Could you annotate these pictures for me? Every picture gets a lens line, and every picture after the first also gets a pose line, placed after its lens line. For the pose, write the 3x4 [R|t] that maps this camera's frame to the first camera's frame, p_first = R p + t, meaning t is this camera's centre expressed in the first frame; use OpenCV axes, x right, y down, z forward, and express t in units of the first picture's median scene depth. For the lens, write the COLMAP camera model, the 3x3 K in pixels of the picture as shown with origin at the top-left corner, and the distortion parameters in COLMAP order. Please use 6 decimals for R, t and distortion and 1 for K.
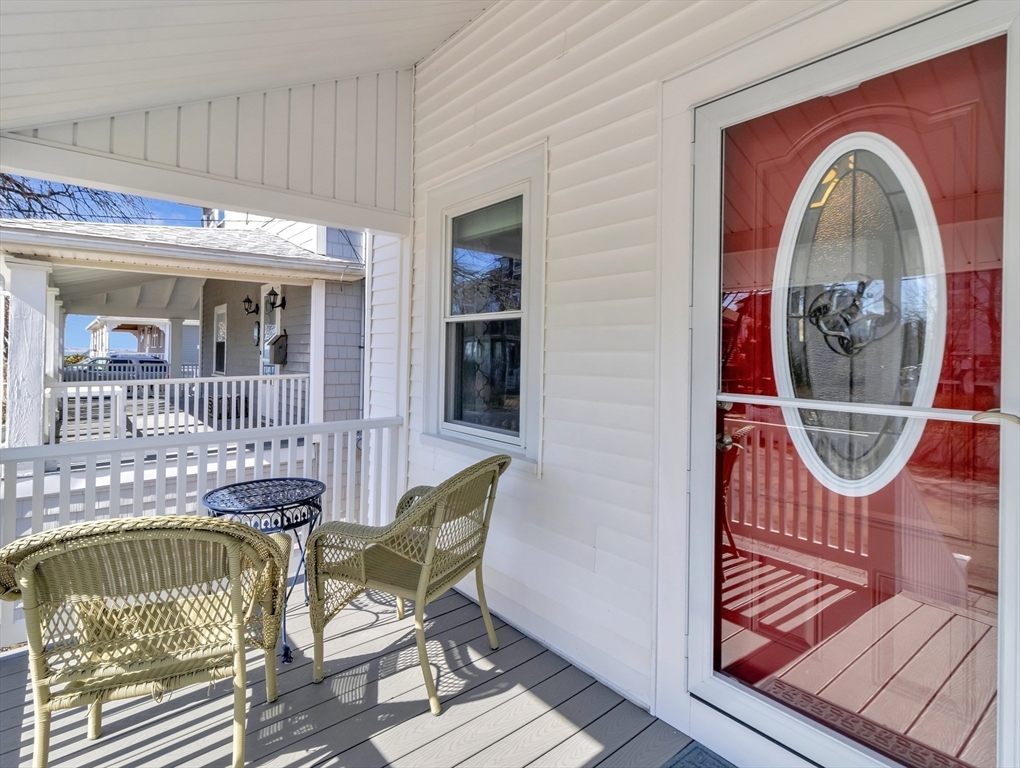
lens RADIAL K [[544.1, 0, 523.1], [0, 544.1, 355.4], [0, 0, 1]] dist [0.059293, -0.000103]
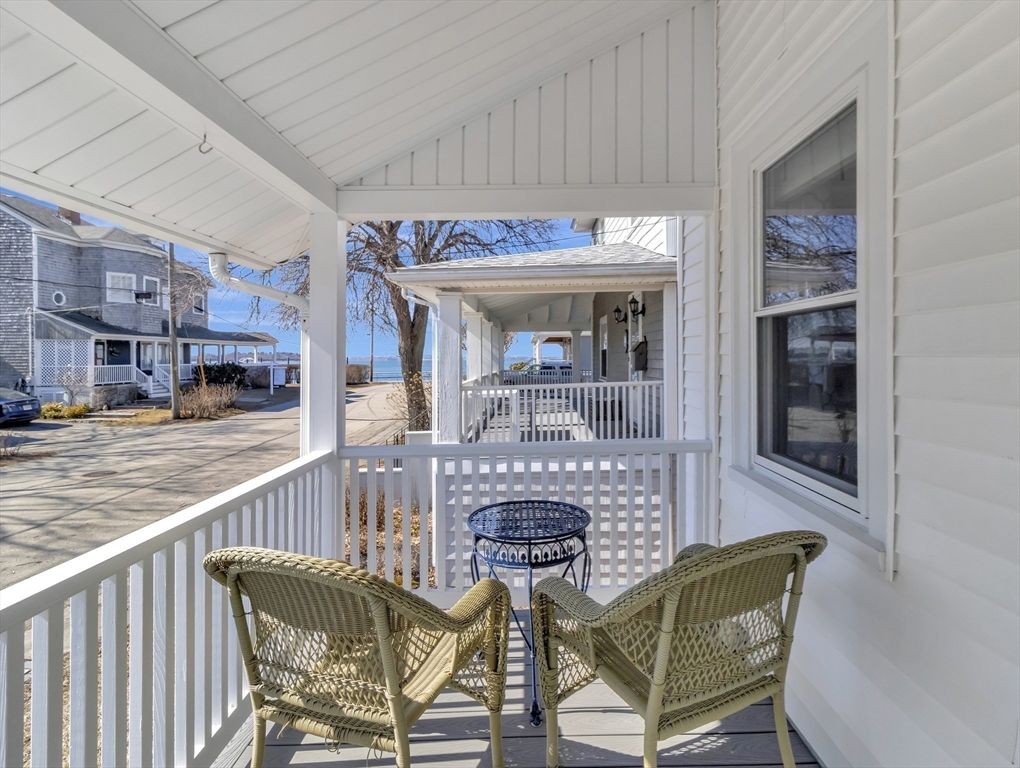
lens RADIAL K [[544.1, 0, 523.1], [0, 544.1, 355.4], [0, 0, 1]] dist [0.059293, -0.000103]
pose [[0.770813, -0.021612, -0.636695, 0.053033], [0.017147, 0.999766, -0.013176, -0.003867], [0.636831, -0.000761, 0.771003, 0.147581]]
